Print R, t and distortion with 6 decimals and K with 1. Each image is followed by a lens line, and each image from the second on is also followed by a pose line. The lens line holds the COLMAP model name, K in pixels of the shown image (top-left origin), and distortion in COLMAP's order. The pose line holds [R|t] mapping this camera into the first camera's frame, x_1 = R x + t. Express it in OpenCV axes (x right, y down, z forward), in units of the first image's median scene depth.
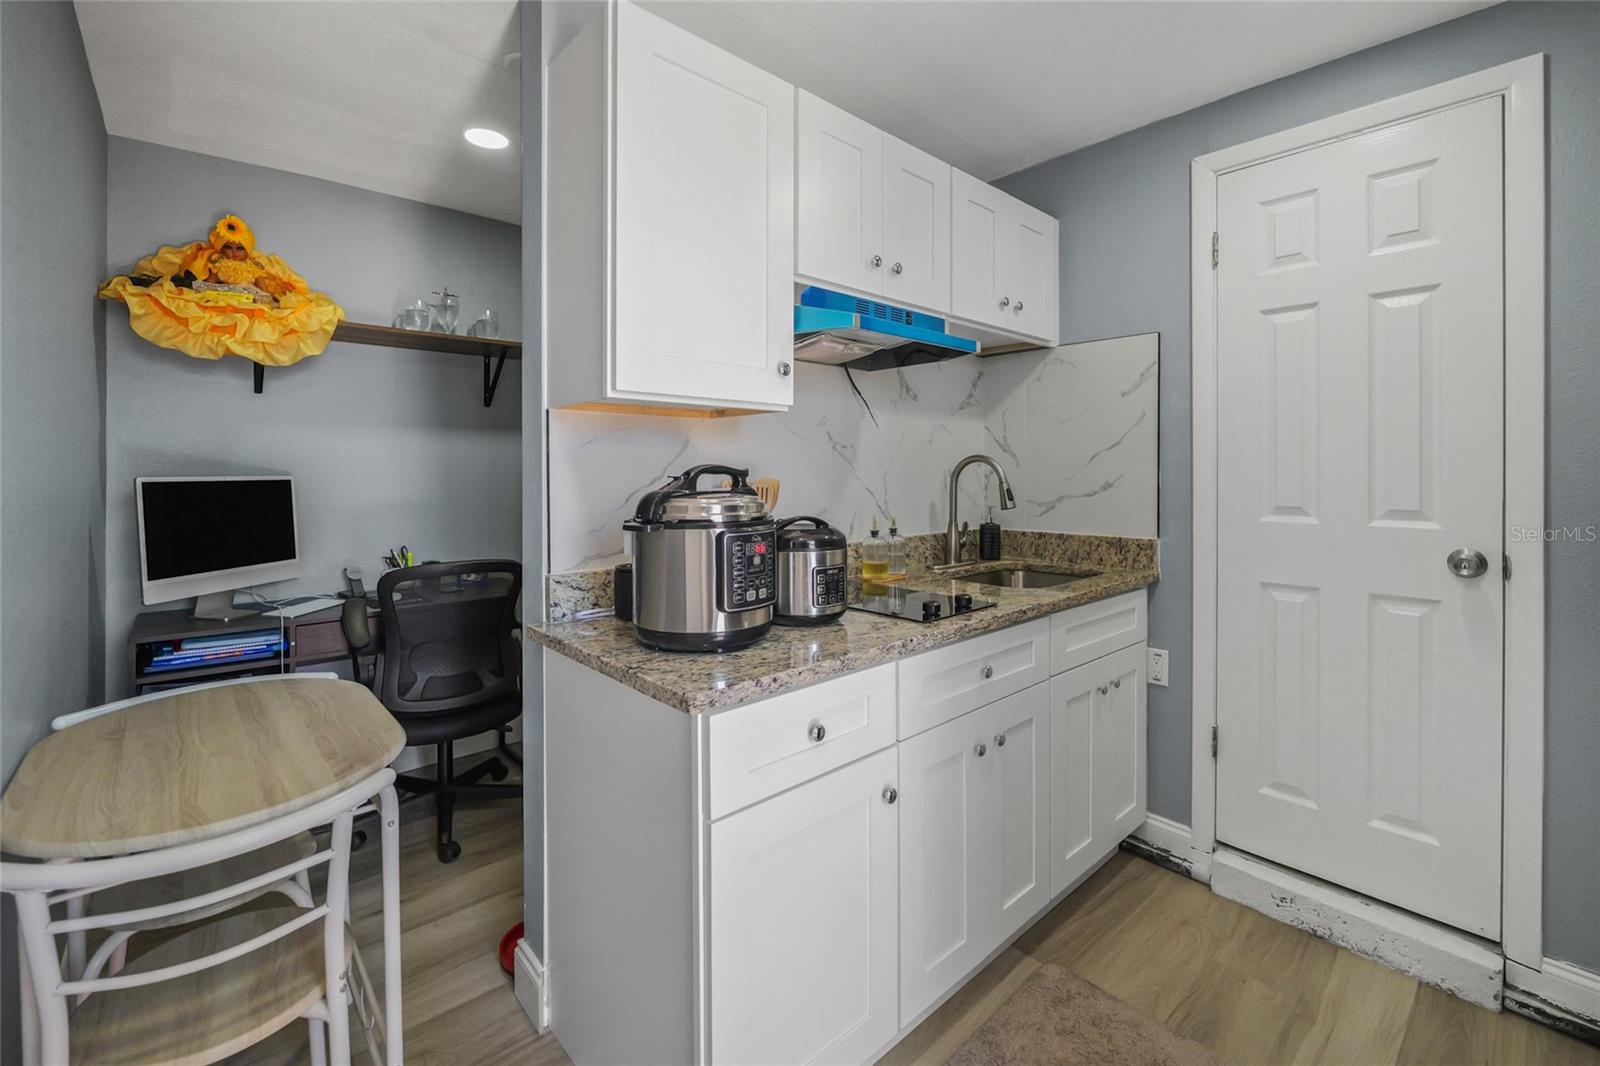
lens RADIAL K [[663.7, 0, 770.1], [0, 663.7, 471.4], [0, 0, 1]] dist [-0.006557, 0.000261]
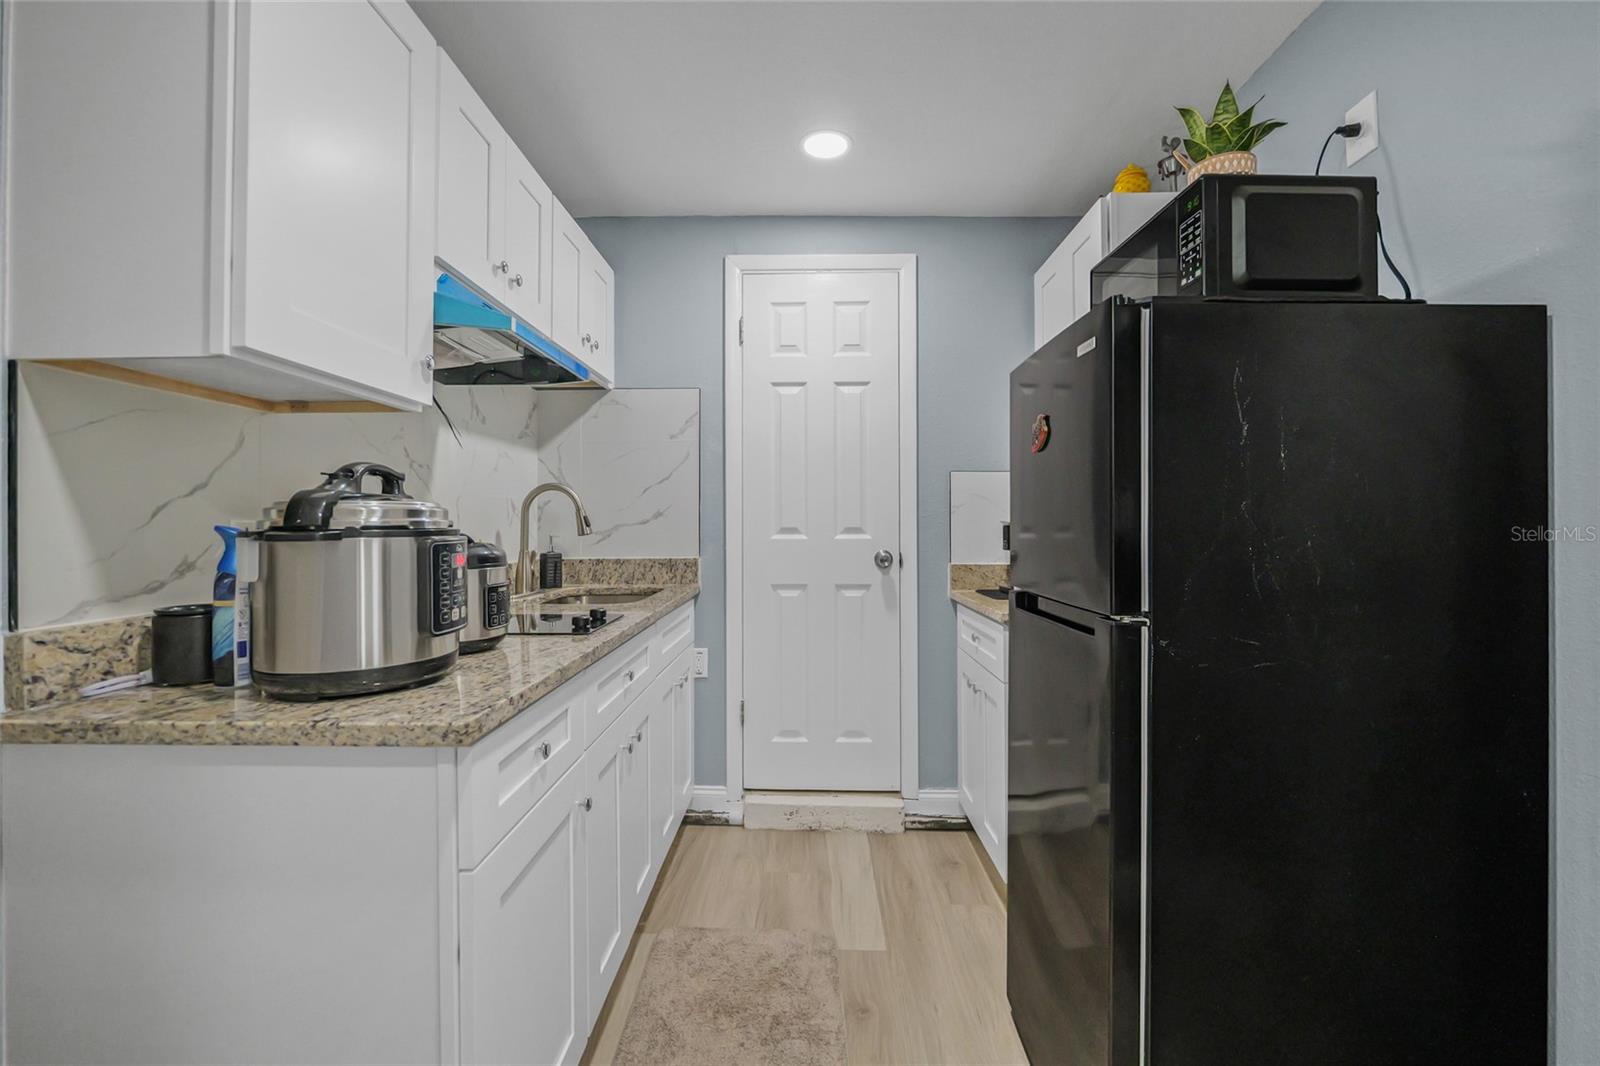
lens RADIAL K [[663.7, 0, 763.7], [0, 663.7, 517.2], [0, 0, 1]] dist [-0.006557, 0.000261]
pose [[0.695397, 0.010195, 0.718553, -0.279789], [-0.004519, 0.999942, -0.009813, 0.051599], [-0.718611, 0.003577, 0.695403, 0.088678]]
